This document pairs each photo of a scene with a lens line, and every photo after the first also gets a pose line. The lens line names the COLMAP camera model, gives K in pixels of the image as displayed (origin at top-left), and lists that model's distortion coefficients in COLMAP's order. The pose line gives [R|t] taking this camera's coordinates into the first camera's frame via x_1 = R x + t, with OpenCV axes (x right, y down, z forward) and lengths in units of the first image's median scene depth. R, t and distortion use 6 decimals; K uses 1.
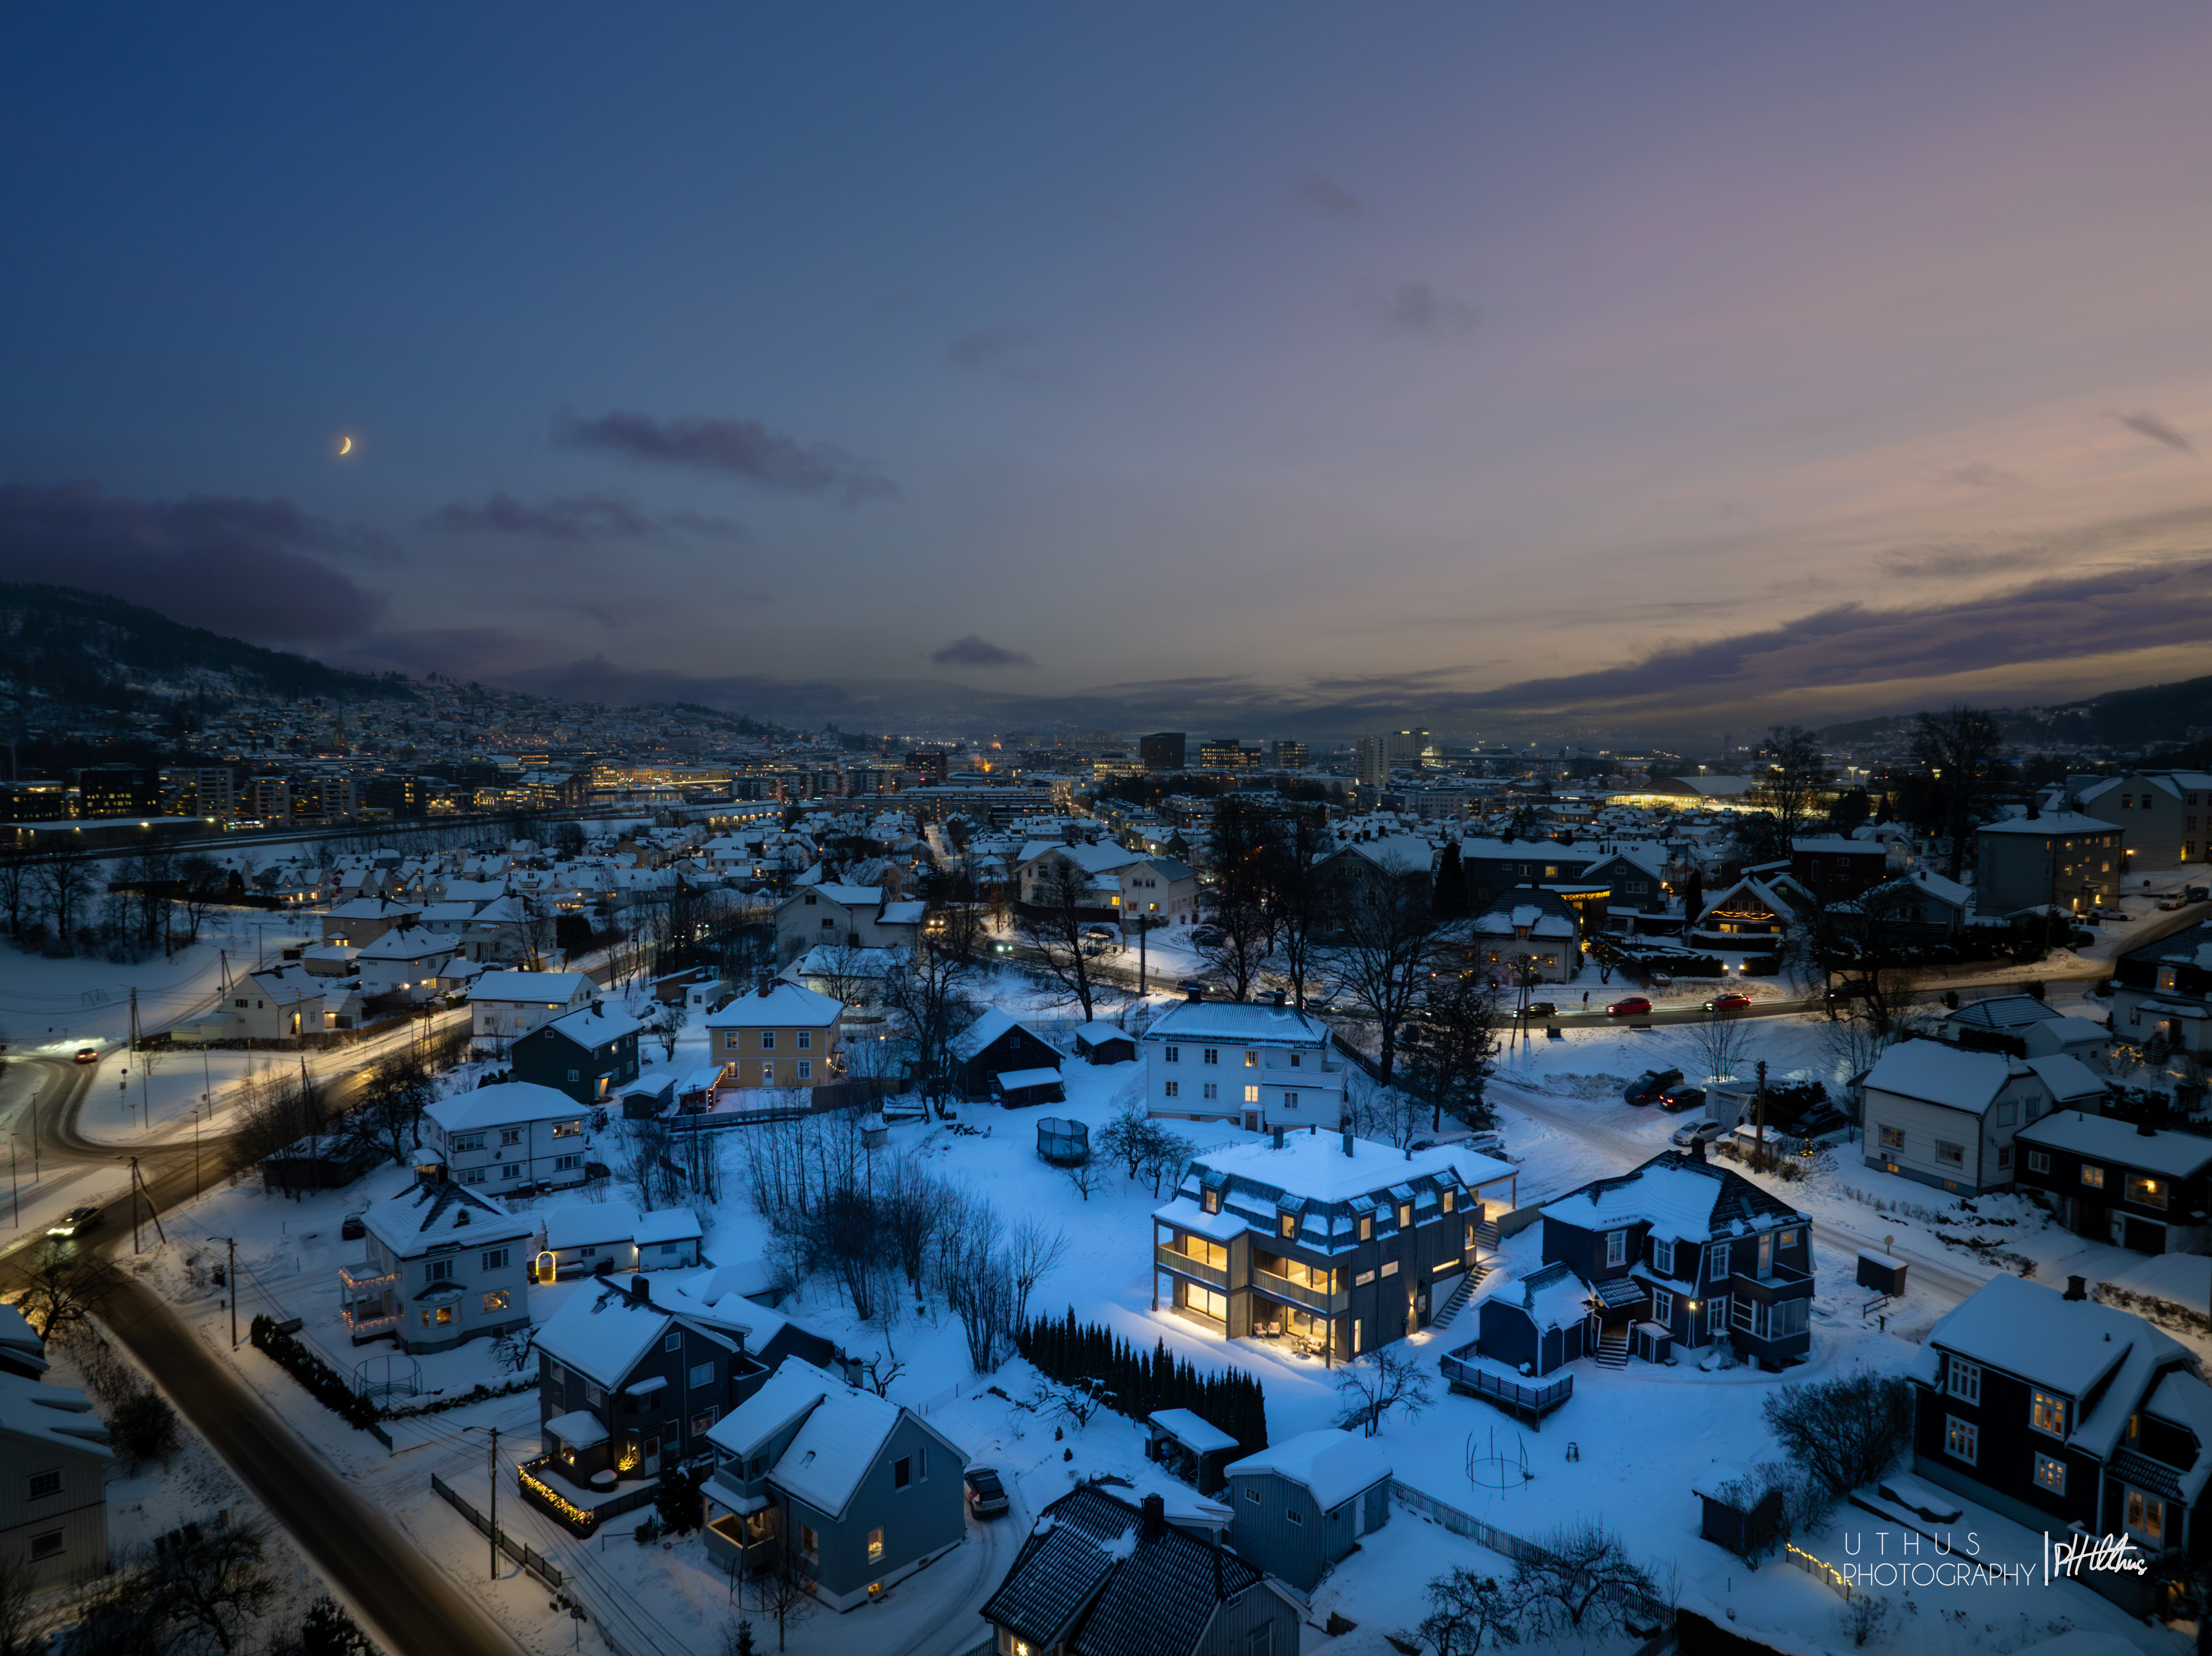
lens RADIAL K [[1559.6, 0, 1106.2], [0, 1559.6, 817.4], [0, 0, 1]] dist [-0.033713, -0.007247]
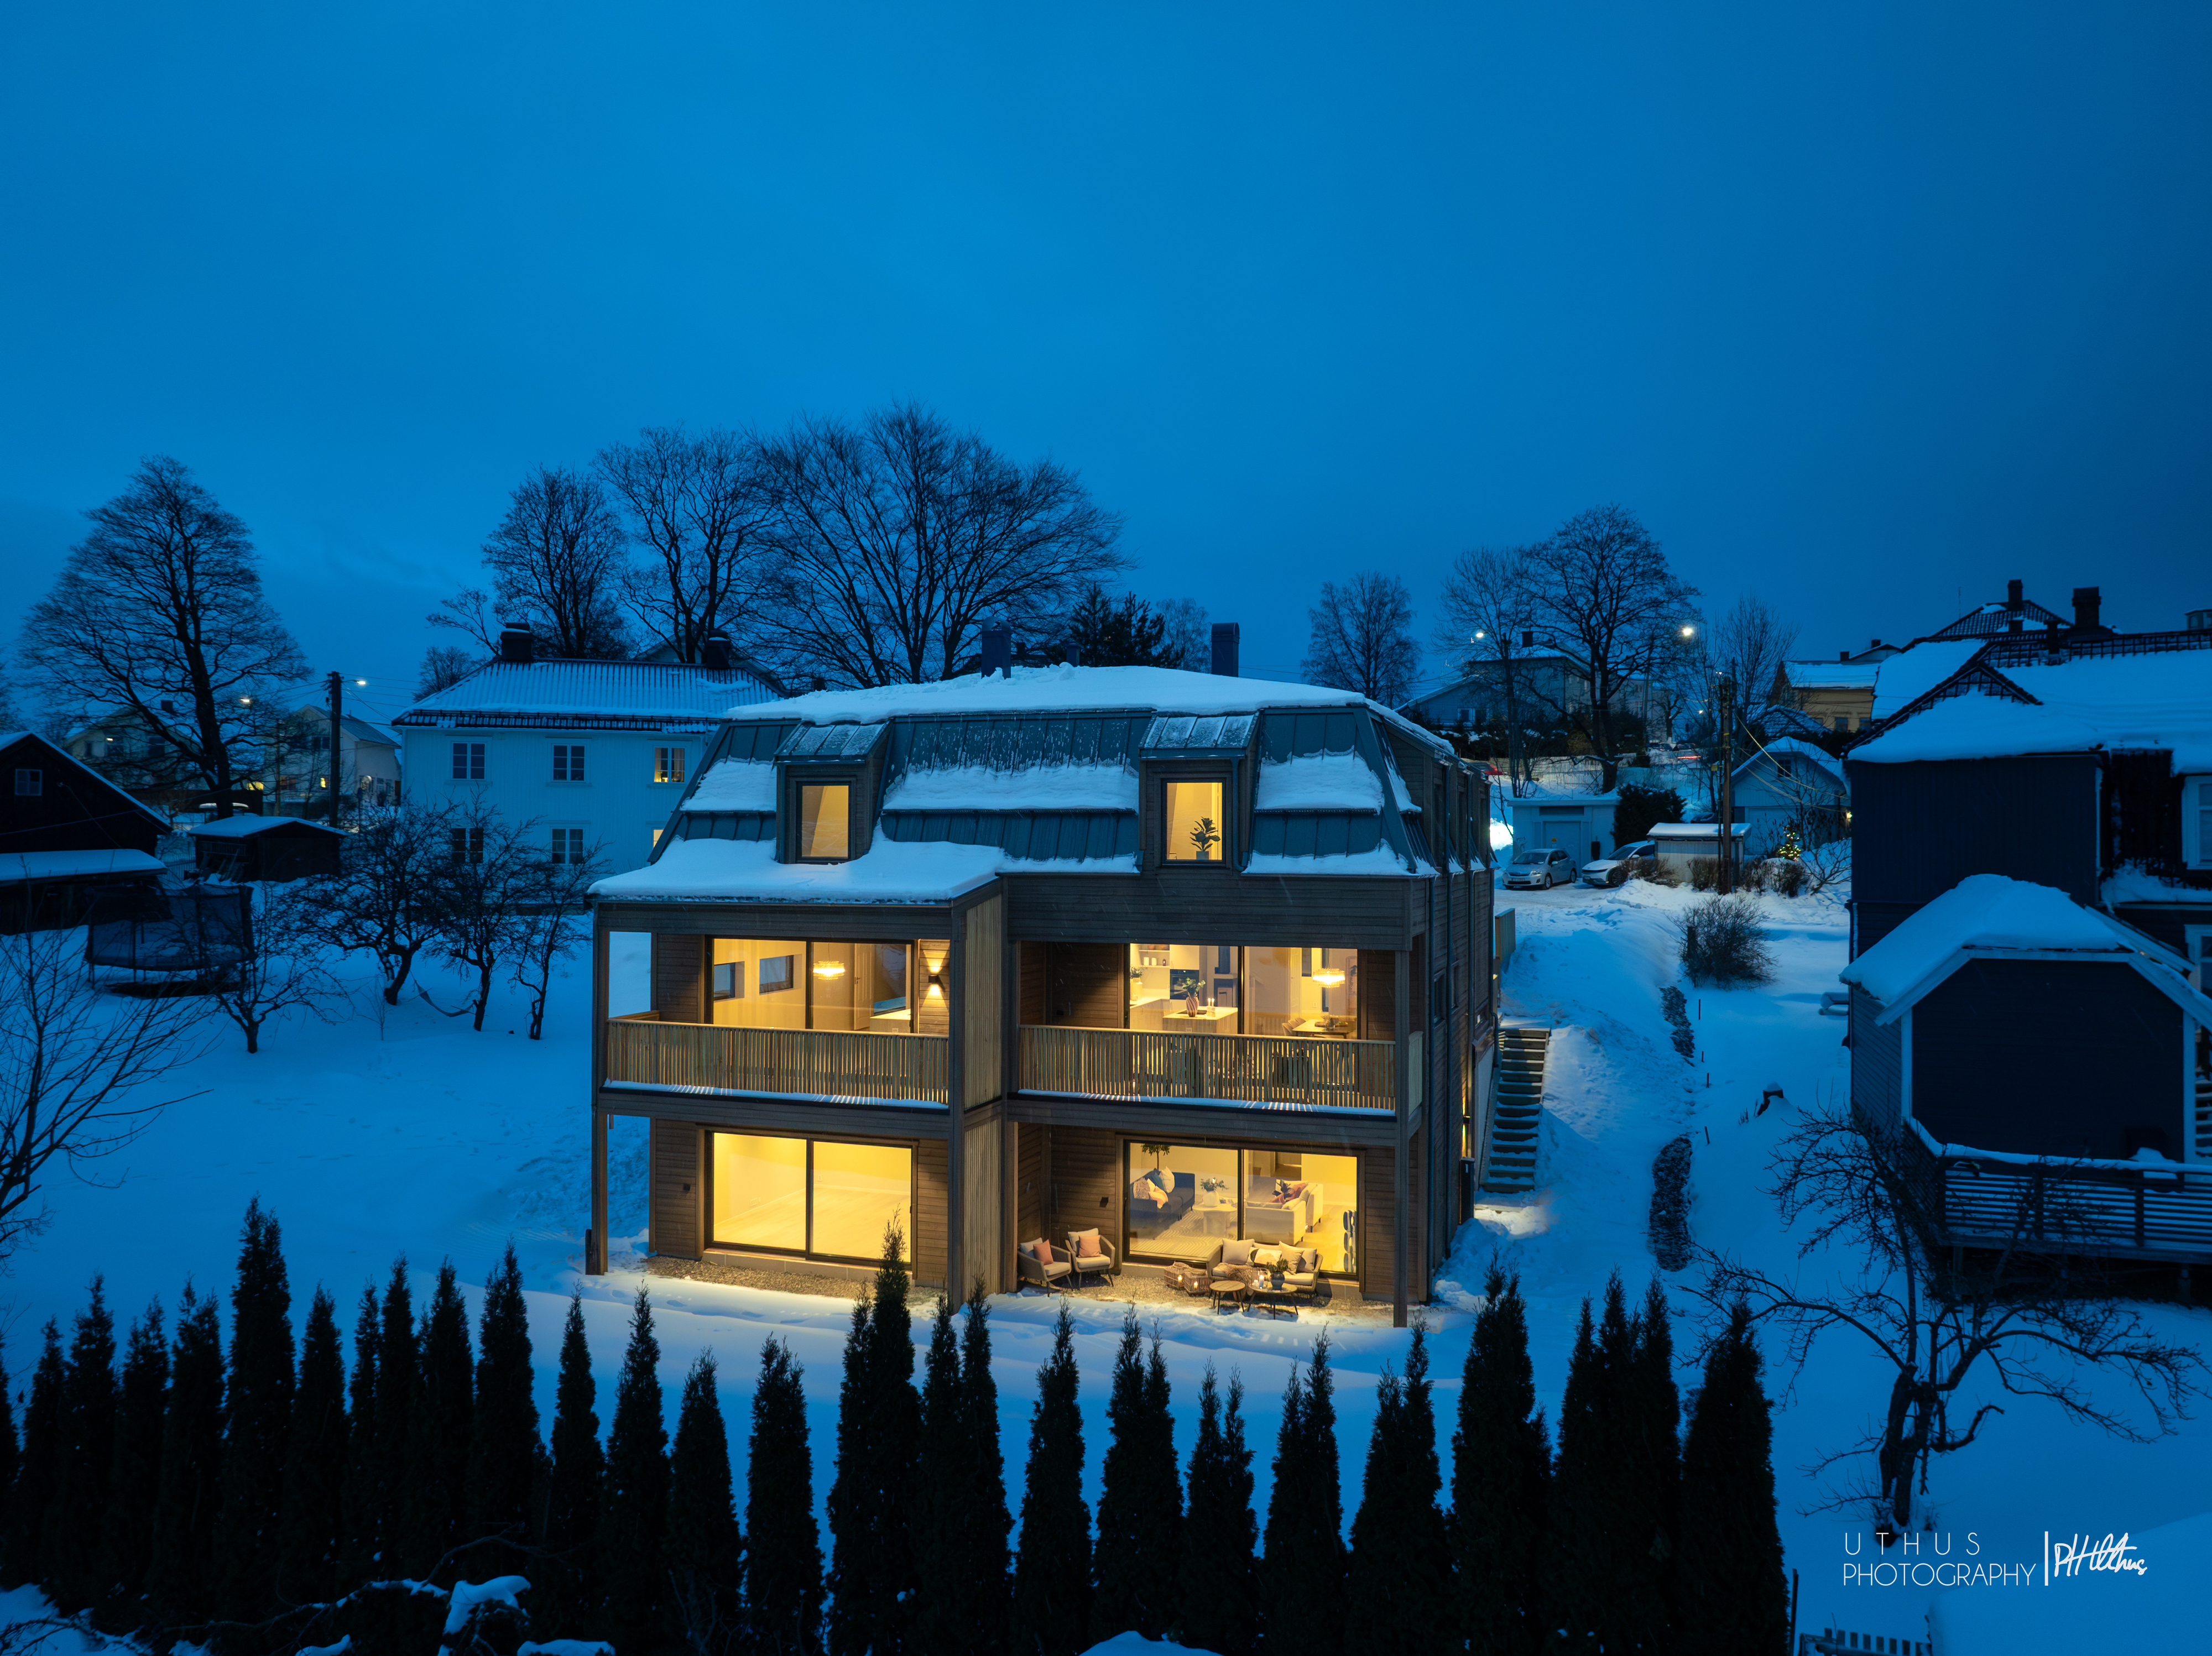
lens RADIAL K [[1559.6, 0, 1106.2], [0, 1559.6, 817.4], [0, 0, 1]] dist [-0.033713, -0.007247]
pose [[0.863119, 0.009932, 0.504903, -0.027714], [0.028136, 0.997308, -0.067716, 0.274663], [-0.504217, 0.072653, 0.860516, 0.766081]]
